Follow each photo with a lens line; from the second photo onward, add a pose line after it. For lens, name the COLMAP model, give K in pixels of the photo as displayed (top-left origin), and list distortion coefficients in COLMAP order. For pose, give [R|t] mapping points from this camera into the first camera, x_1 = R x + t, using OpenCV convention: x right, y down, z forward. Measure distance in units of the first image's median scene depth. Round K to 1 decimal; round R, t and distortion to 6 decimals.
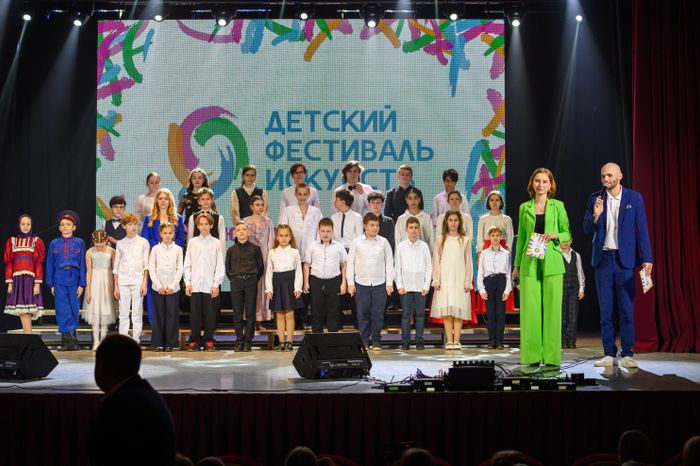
lens RADIAL K [[1366.0, 0, 350.0], [0, 1366.0, 233.0], [0, 0, 1]] dist [0.068532, -2.196518]
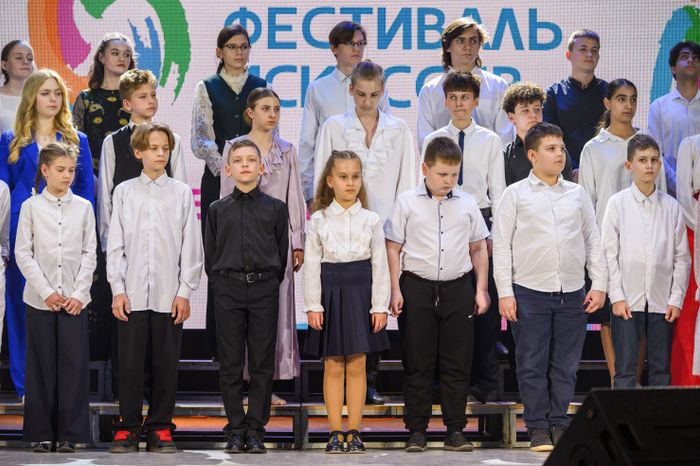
lens RADIAL K [[2298.9, 0, 350.0], [0, 2298.9, 233.0], [0, 0, 1]] dist [-0.095829, -1.605349]
pose [[0.999778, 0.004506, 0.020600, -0.059332], [-0.004672, 0.999957, 0.007974, 0.013446], [-0.020564, -0.008069, 0.999756, 0.294462]]
